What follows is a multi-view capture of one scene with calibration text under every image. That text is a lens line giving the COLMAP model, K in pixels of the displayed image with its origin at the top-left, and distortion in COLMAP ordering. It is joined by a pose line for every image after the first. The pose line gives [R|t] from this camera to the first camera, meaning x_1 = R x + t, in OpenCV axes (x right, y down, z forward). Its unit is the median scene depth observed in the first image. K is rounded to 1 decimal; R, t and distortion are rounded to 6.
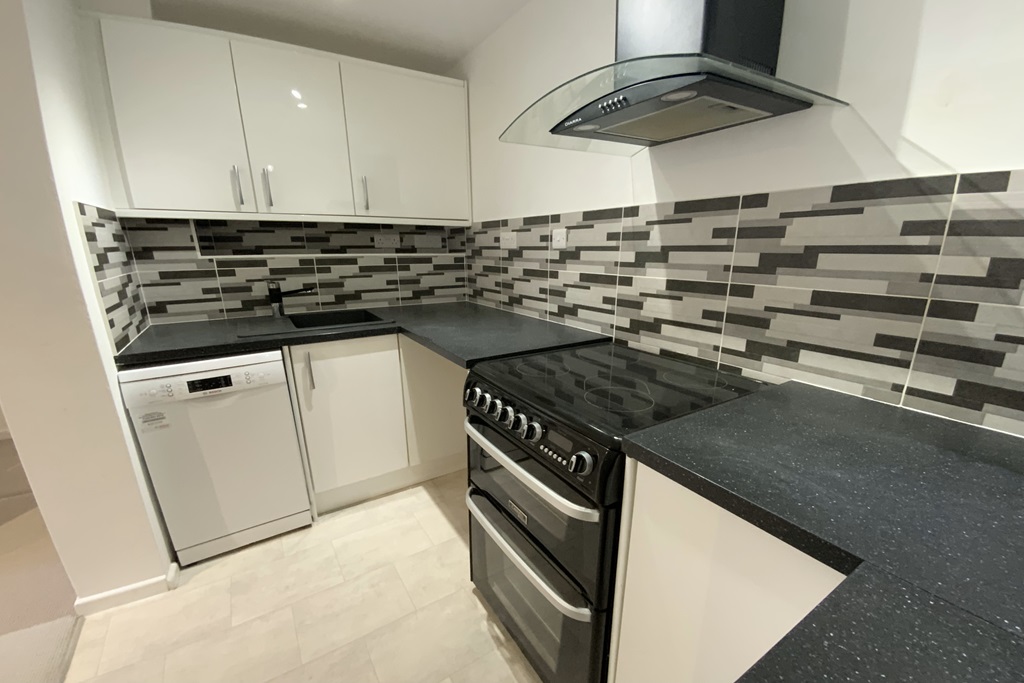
lens RADIAL K [[412.3, 0, 515.8], [0, 412.3, 358.2], [0, 0, 1]] dist [0.012244, -0.013111]
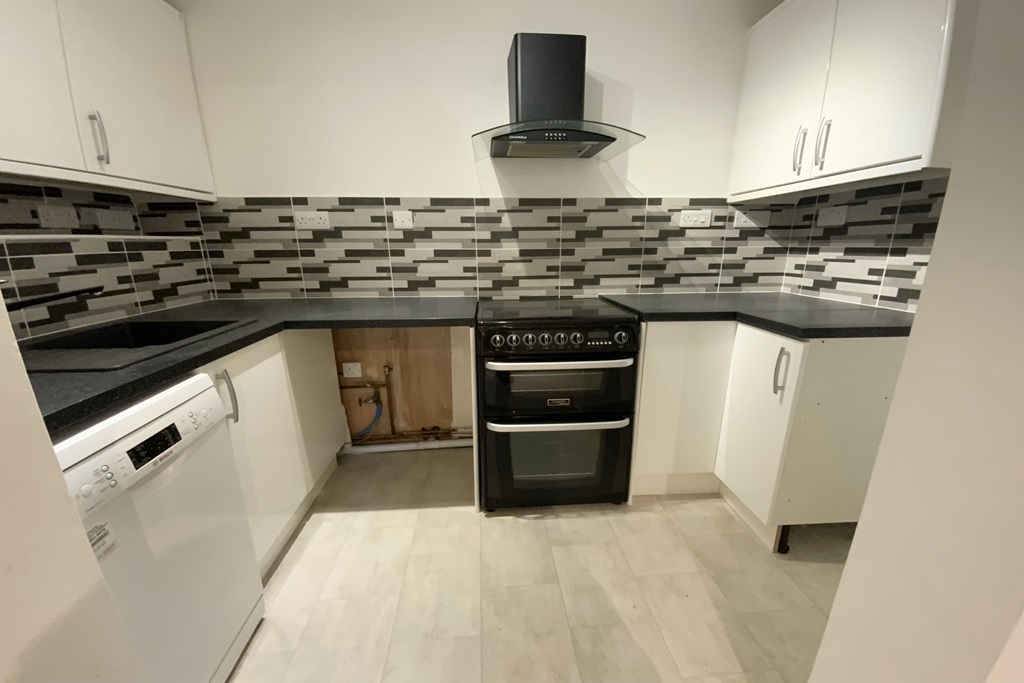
lens RADIAL K [[412.3, 0, 518.4], [0, 412.3, 356.9], [0, 0, 1]] dist [0.012244, -0.013111]
pose [[0.472468, -0.237578, 0.848723, -0.985307], [0.234692, 0.962127, 0.138674, -0.018182], [-0.849526, 0.133669, 0.510332, 0.265346]]
